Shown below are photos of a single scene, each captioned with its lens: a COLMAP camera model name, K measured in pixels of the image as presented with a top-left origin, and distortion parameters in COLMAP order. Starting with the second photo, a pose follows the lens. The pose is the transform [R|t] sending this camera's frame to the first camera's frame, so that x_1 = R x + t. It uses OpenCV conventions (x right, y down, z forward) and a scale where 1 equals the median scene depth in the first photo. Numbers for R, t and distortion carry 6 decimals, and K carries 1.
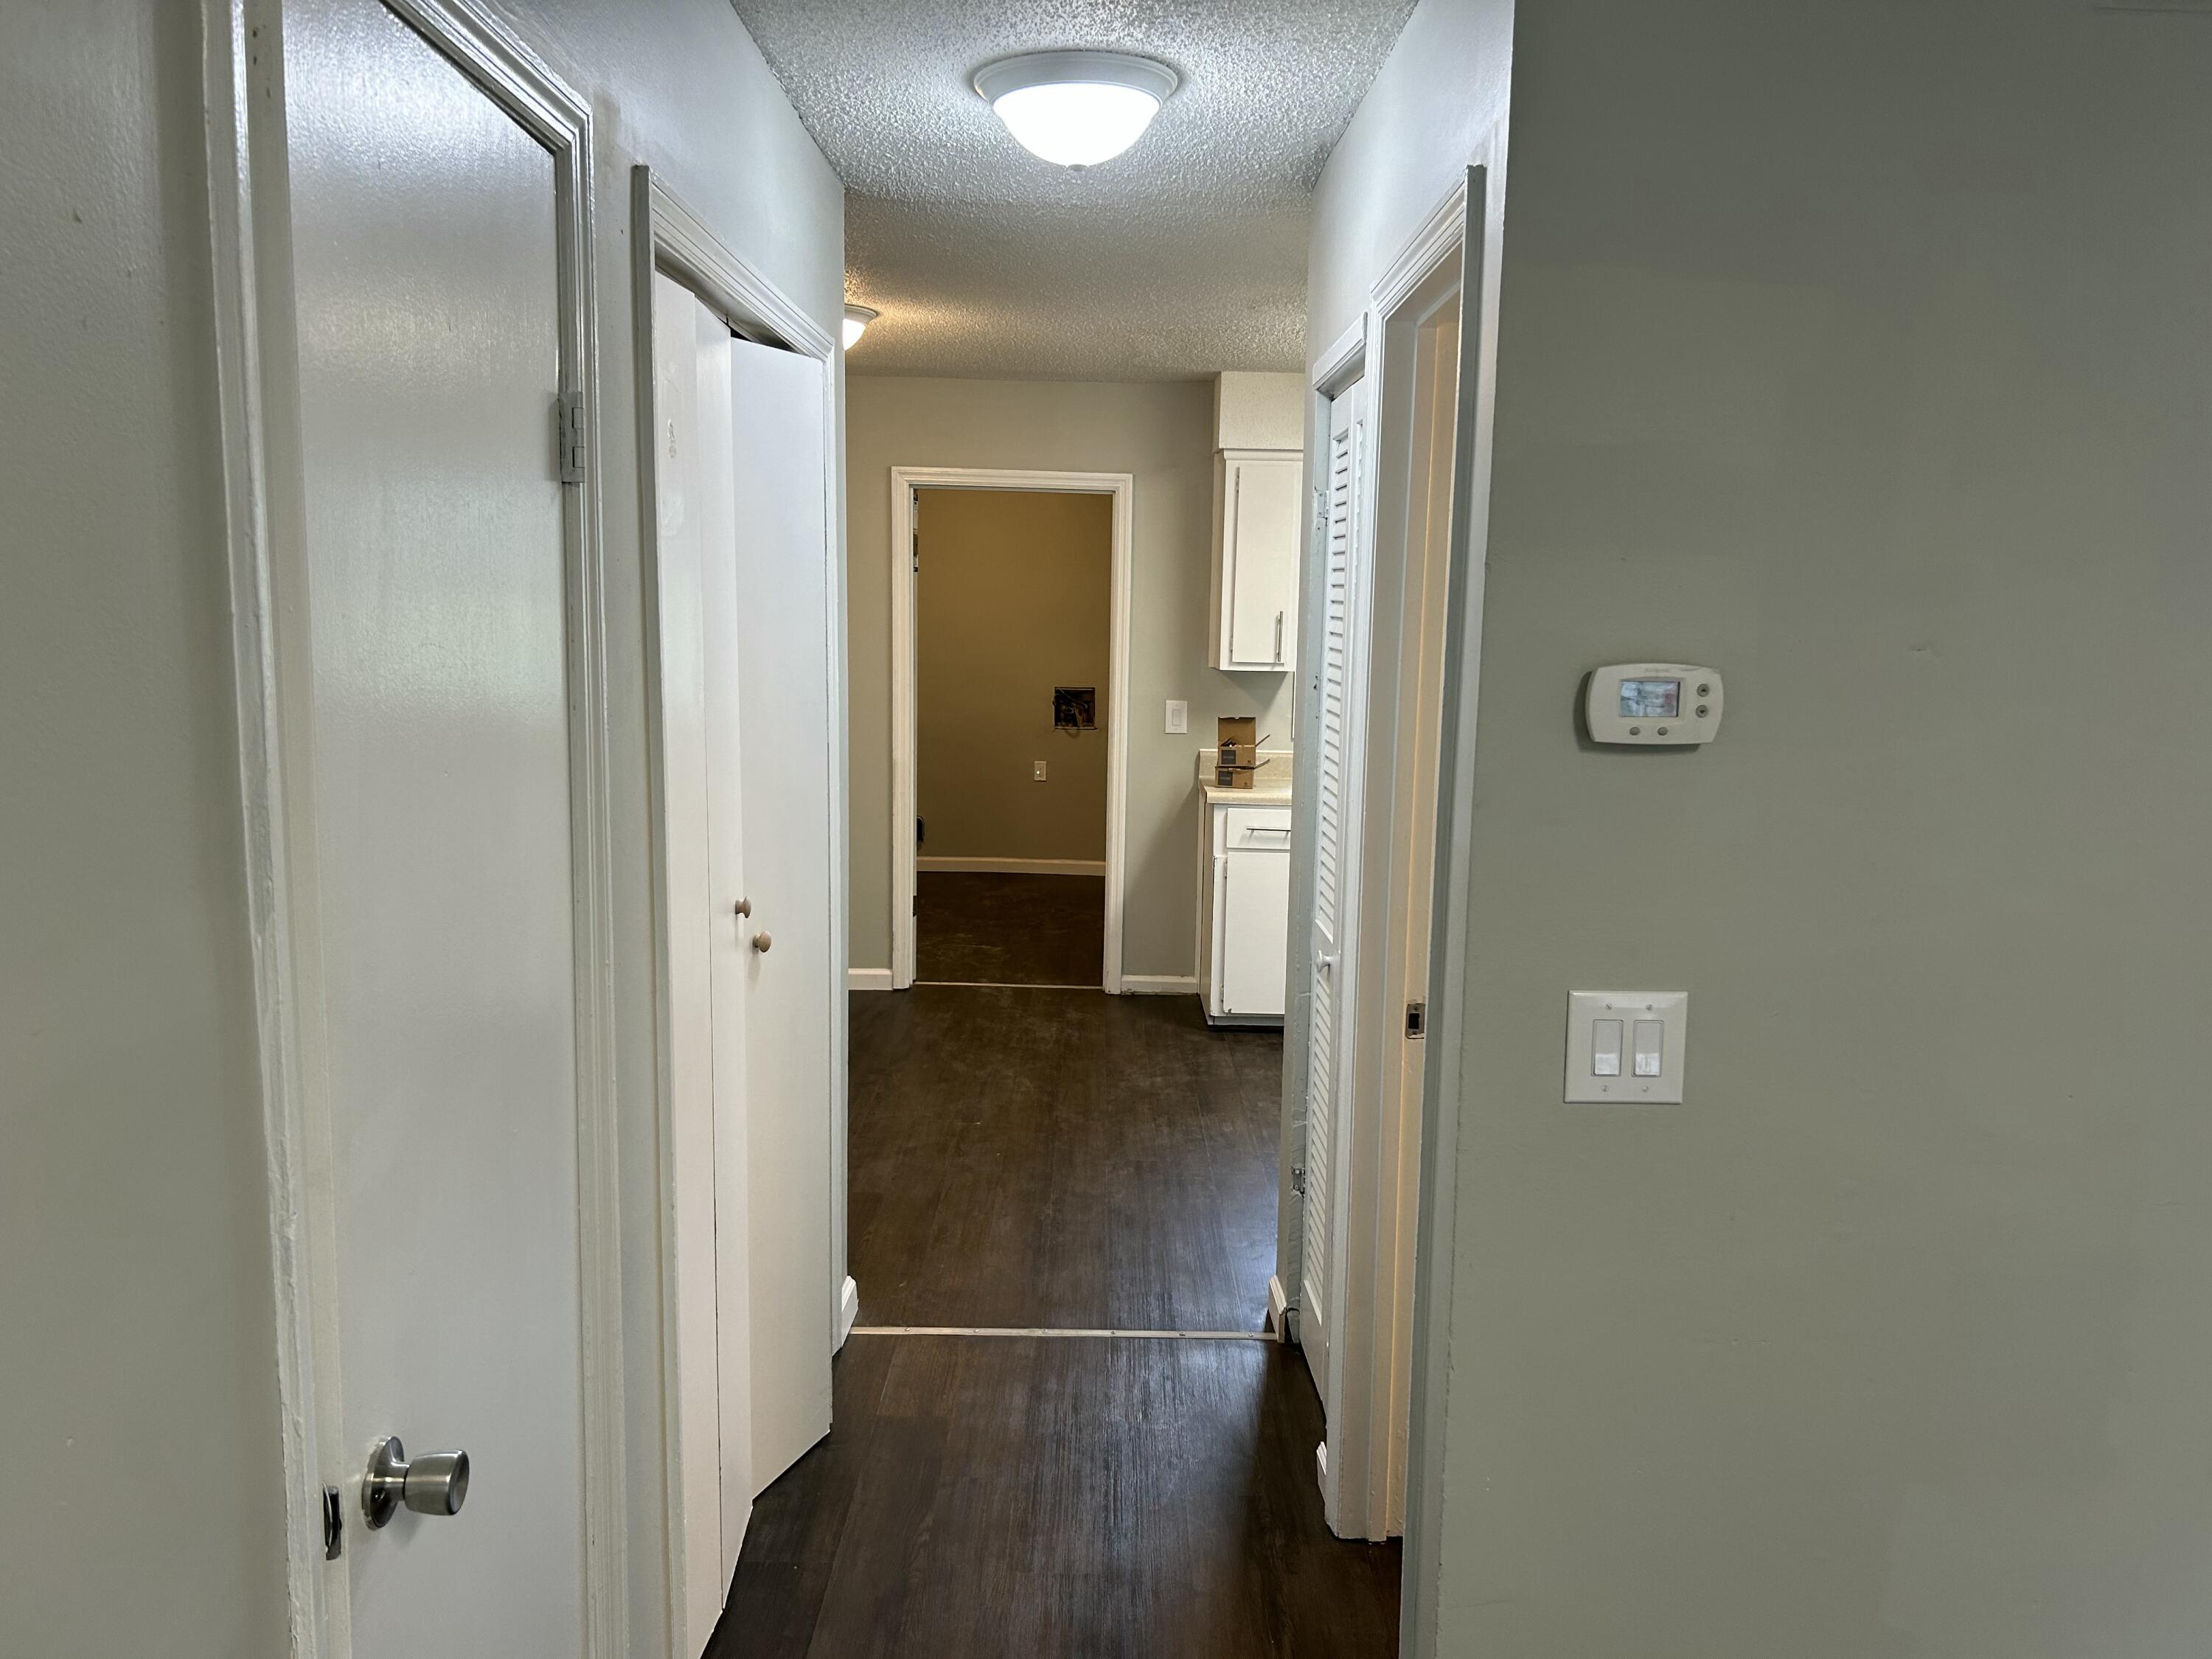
lens RADIAL K [[1677.3, 0, 1141.4], [0, 1677.3, 827.8], [0, 0, 1]] dist [-0.001238, -0.007151]
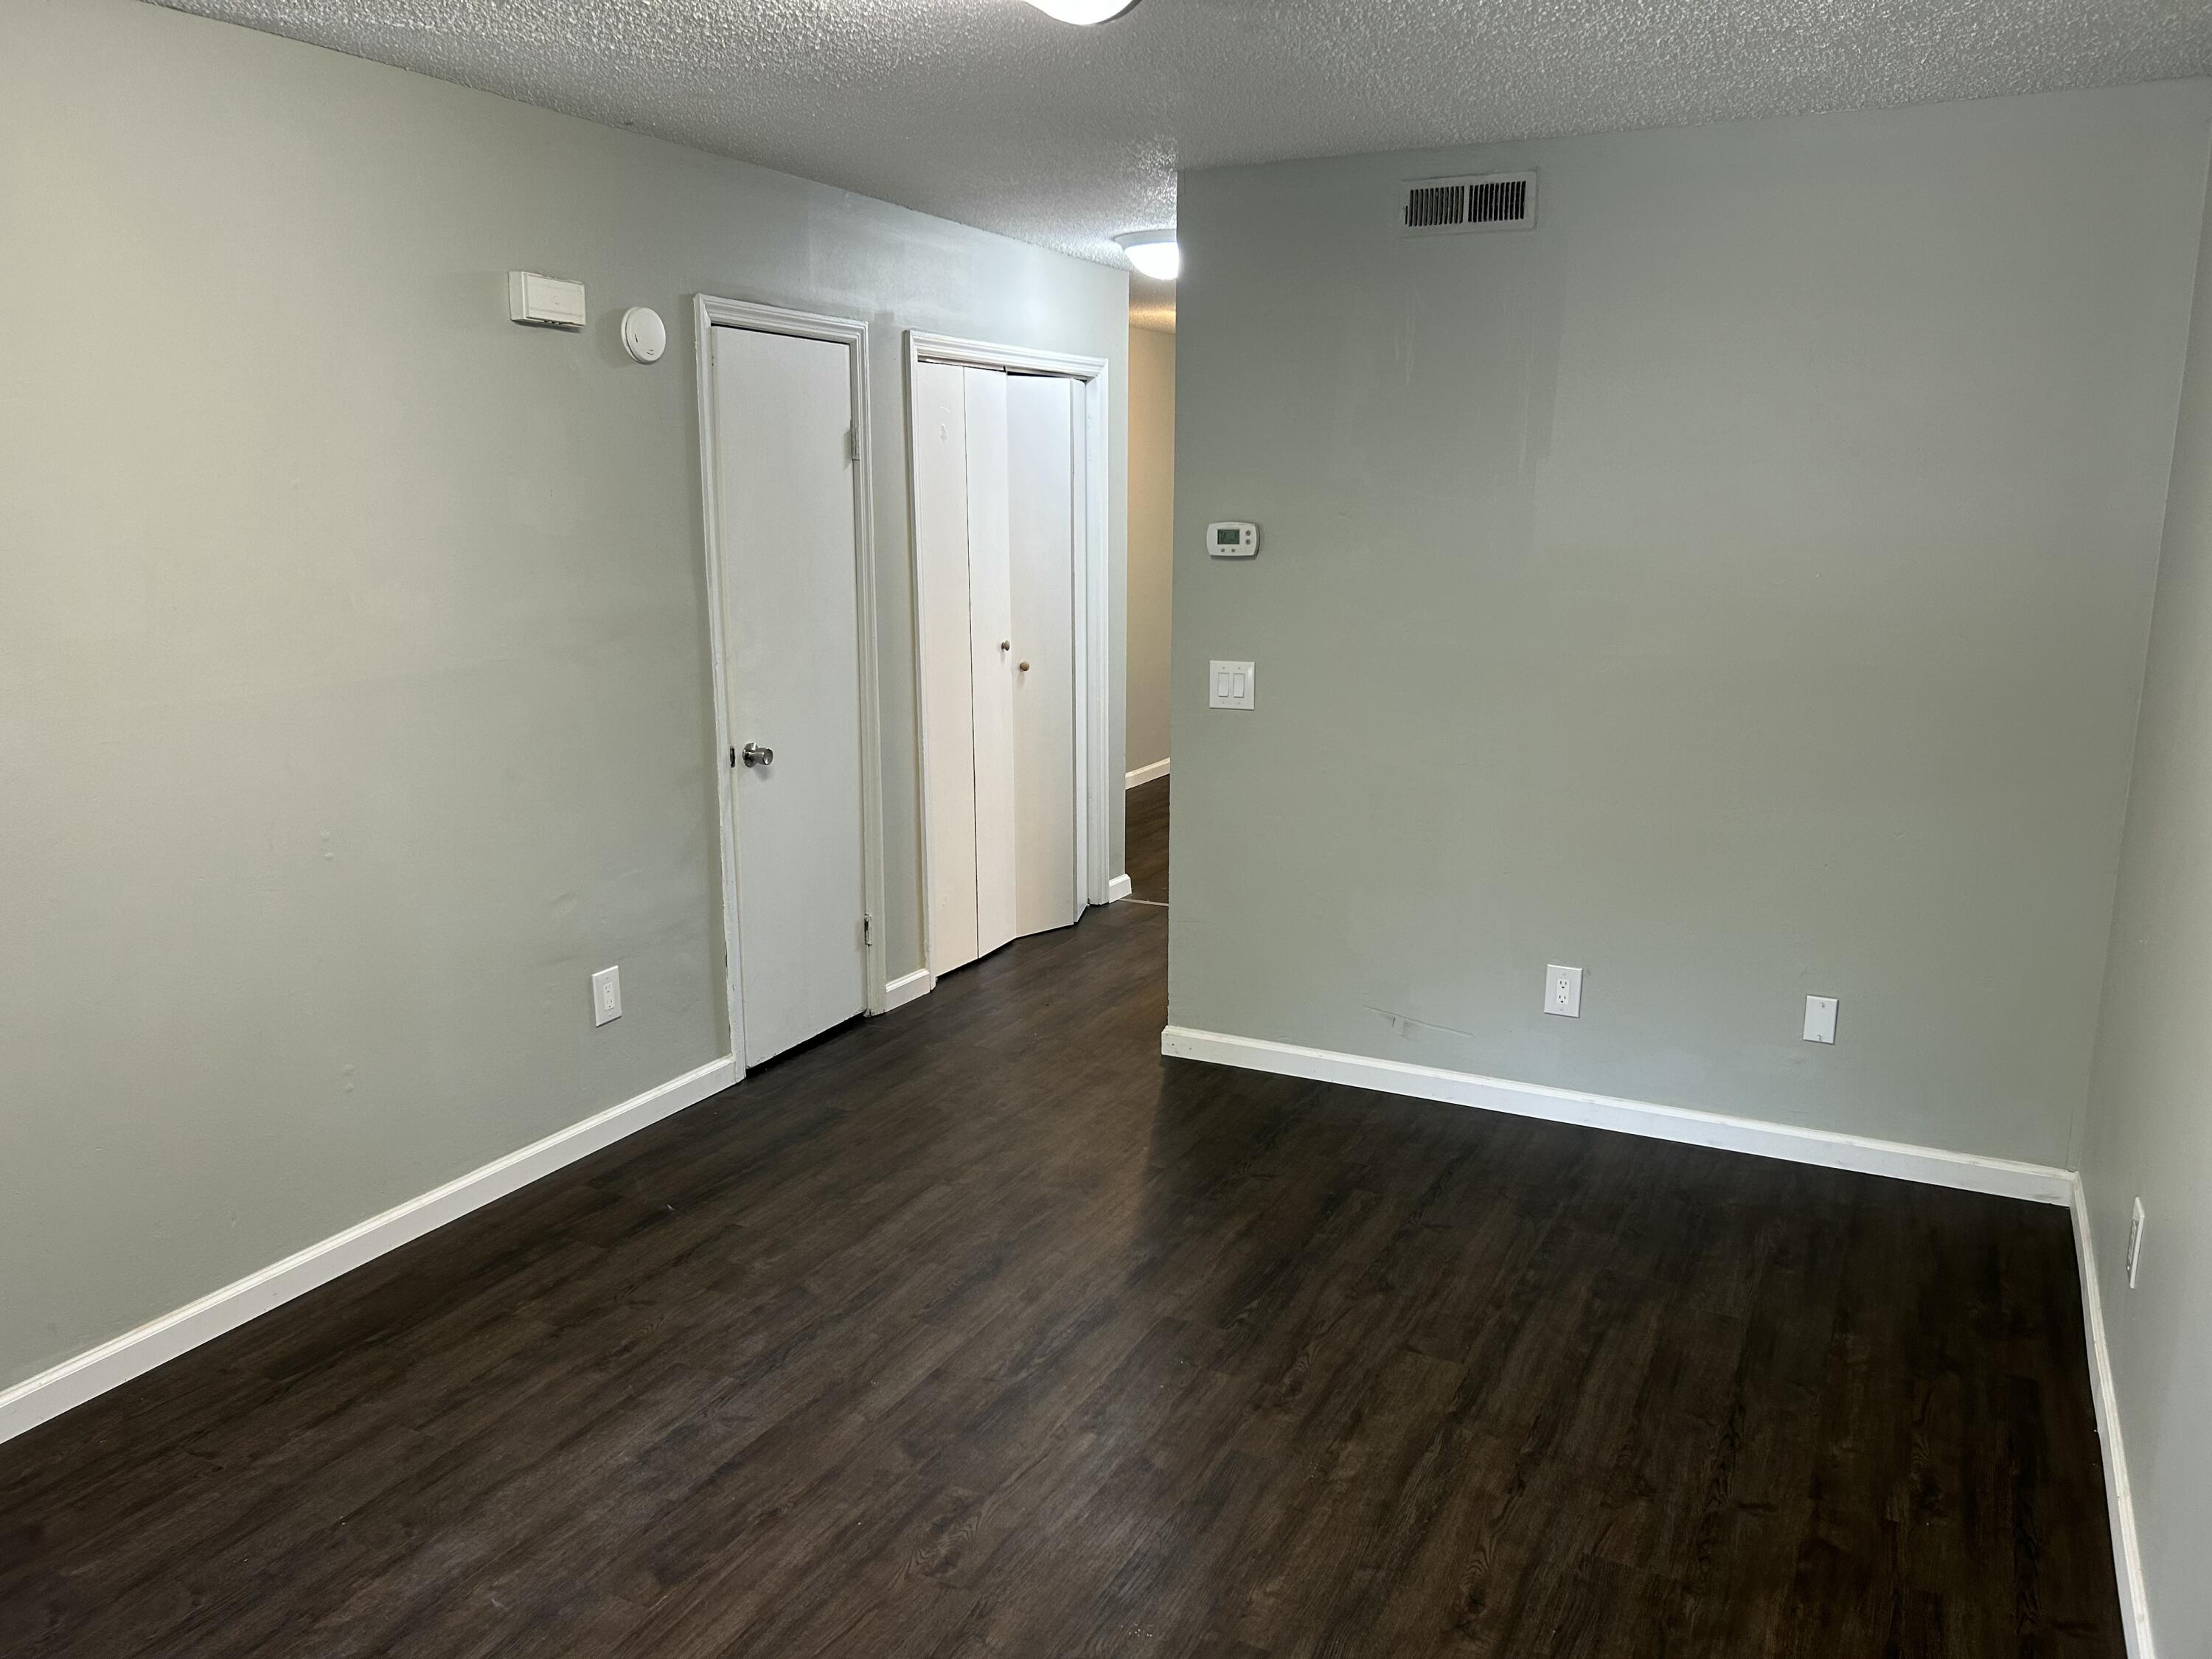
lens RADIAL K [[1666.8, 0, 1112.8], [0, 1666.8, 836.2], [0, 0, 1]] dist [0.041238, -0.045790]
pose [[0.884647, 0.072786, -0.460545, 1.077779], [-0.043404, 0.996307, 0.074086, 0.152098], [0.464237, -0.045550, 0.884539, -1.028581]]
